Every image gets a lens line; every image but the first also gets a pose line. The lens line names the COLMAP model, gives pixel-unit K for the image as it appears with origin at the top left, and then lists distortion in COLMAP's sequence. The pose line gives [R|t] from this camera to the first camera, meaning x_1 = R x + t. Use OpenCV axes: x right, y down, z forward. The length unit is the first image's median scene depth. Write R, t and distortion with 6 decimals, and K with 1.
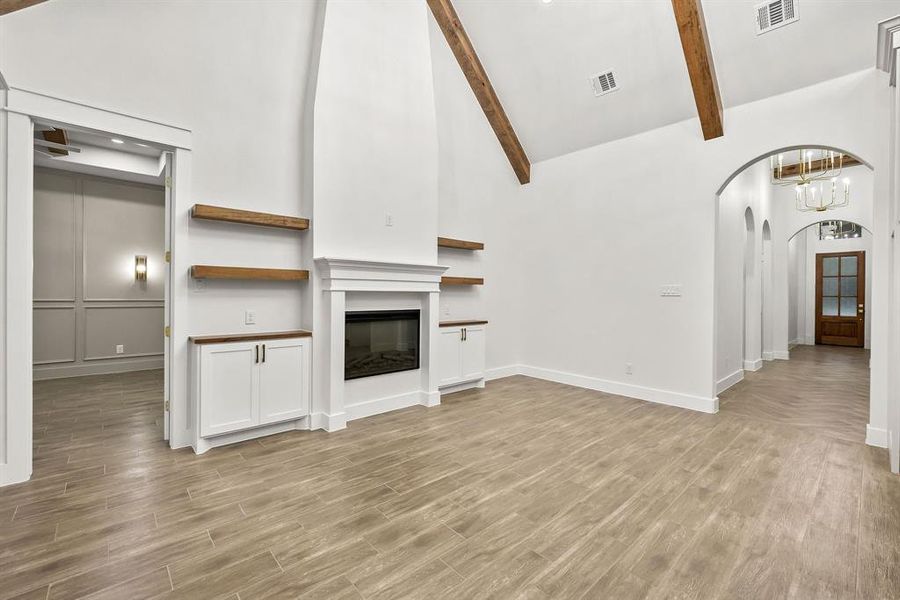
lens RADIAL K [[383.1, 0, 450.7], [0, 383.1, 296.2], [0, 0, 1]] dist [0.002328, -0.000012]
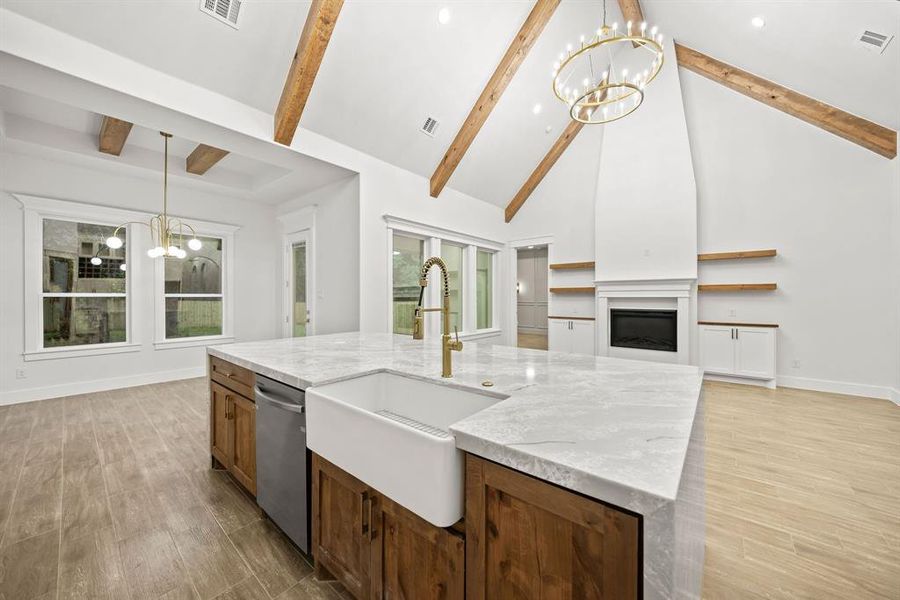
lens RADIAL K [[330.3, 0, 449.4], [0, 330.3, 297.9], [0, 0, 1]] dist [-0.001690, -0.000271]
pose [[0.142878, -0.007524, -0.989712, 1.237733], [-0.004991, 0.999953, -0.008322, 0.006397], [0.989728, 0.006129, 0.142834, 0.004323]]
